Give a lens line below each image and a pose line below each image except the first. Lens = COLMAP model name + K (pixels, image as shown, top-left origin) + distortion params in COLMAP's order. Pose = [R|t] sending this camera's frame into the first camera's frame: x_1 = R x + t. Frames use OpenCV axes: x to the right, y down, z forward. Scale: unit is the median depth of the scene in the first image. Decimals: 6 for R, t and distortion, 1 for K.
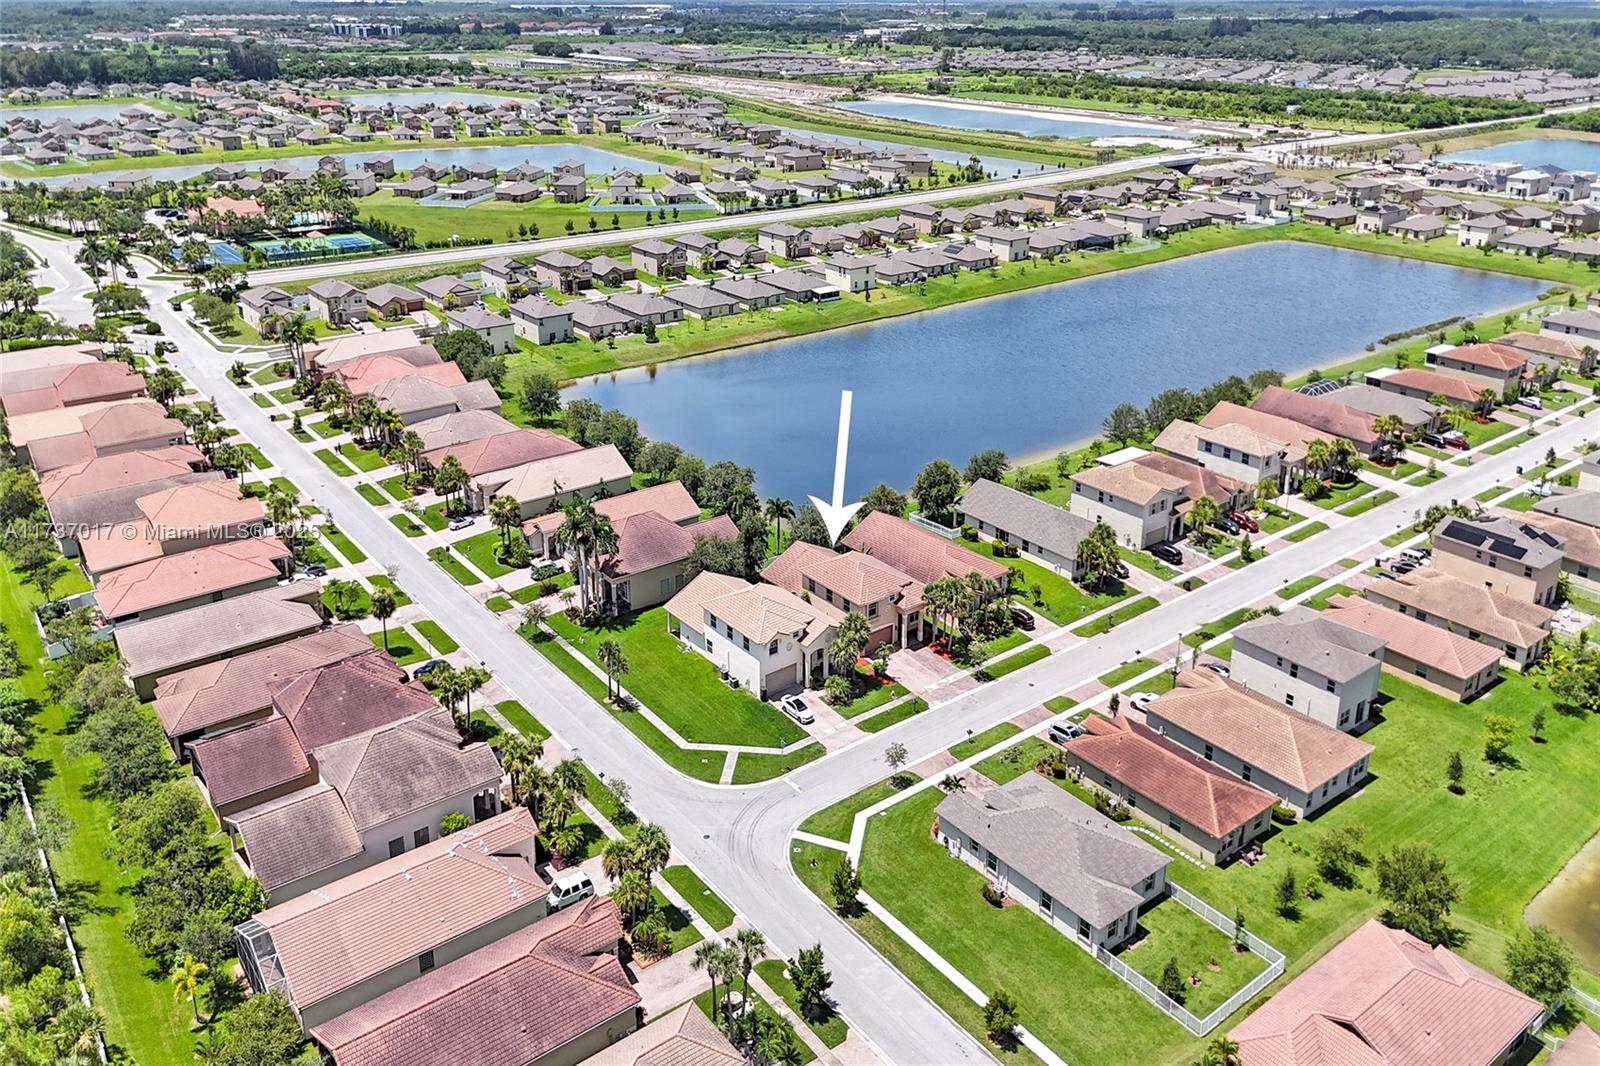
lens RADIAL K [[1157.9, 0, 800.0], [0, 1157.9, 533.0], [0, 0, 1]] dist [0.041386, -0.028205]
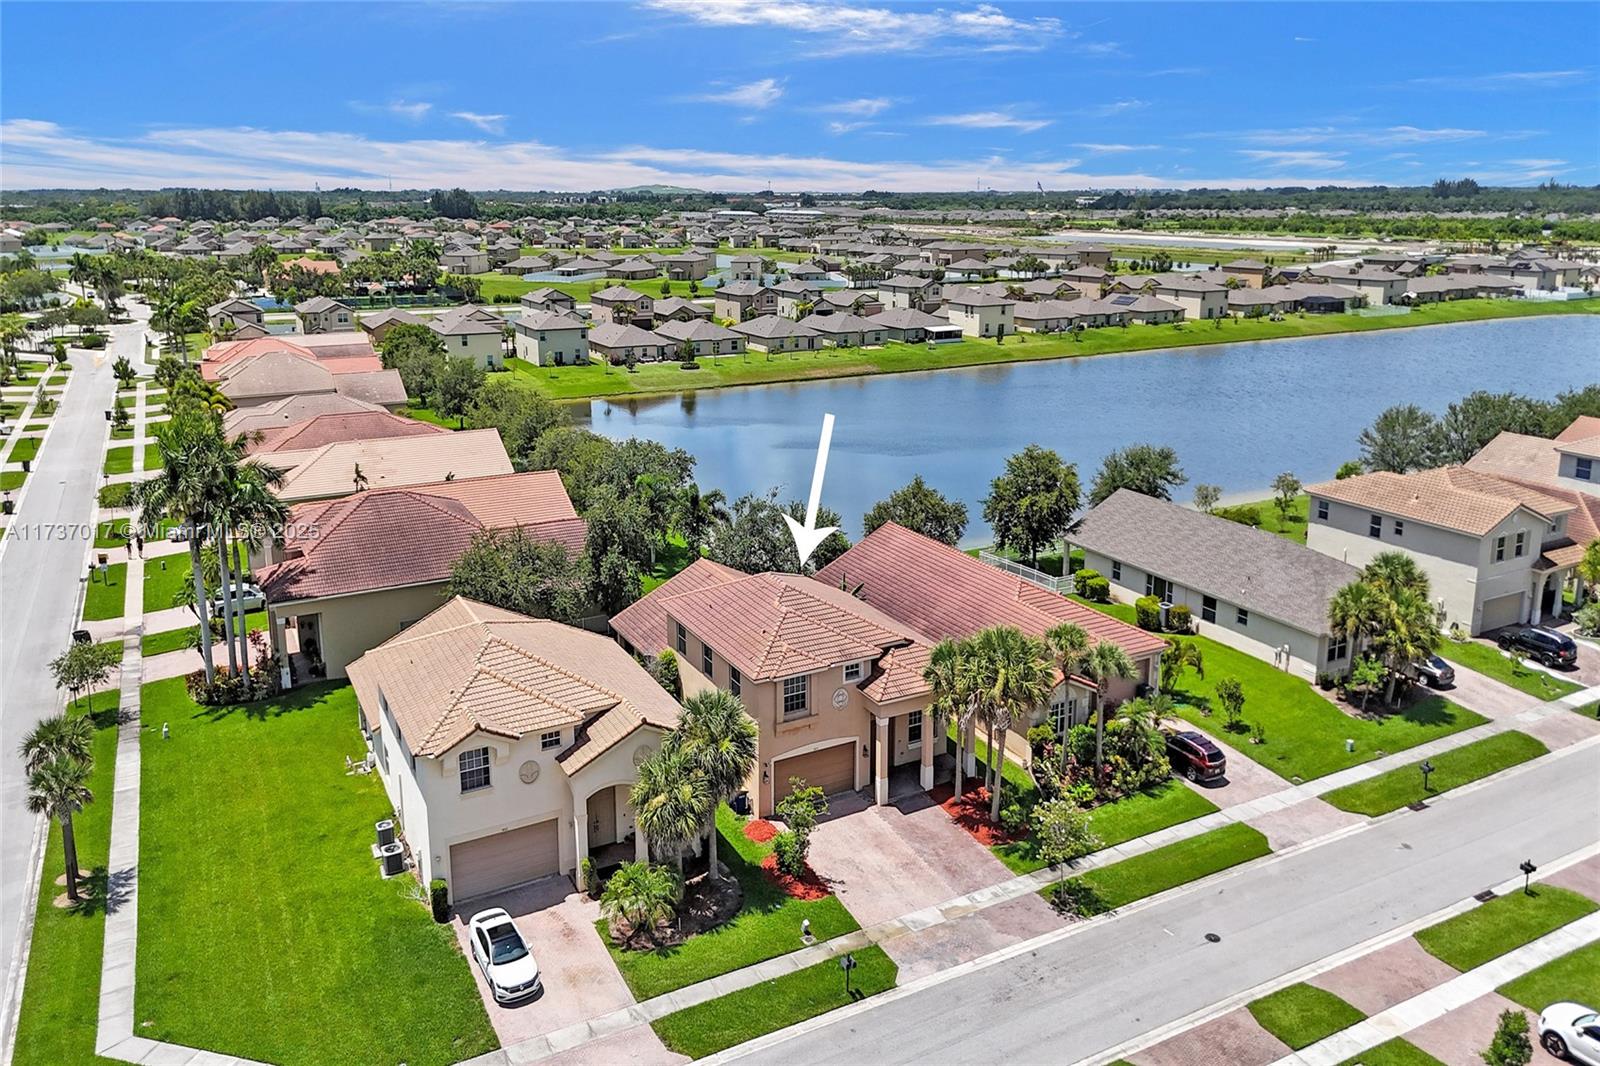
lens RADIAL K [[1157.9, 0, 800.0], [0, 1157.9, 533.0], [0, 0, 1]] dist [0.041386, -0.028205]
pose [[0.986523, 0.041561, -0.158258, 0.109240], [-0.063026, 0.989093, -0.133128, 0.055845], [0.150999, 0.141308, 0.978382, 0.533116]]
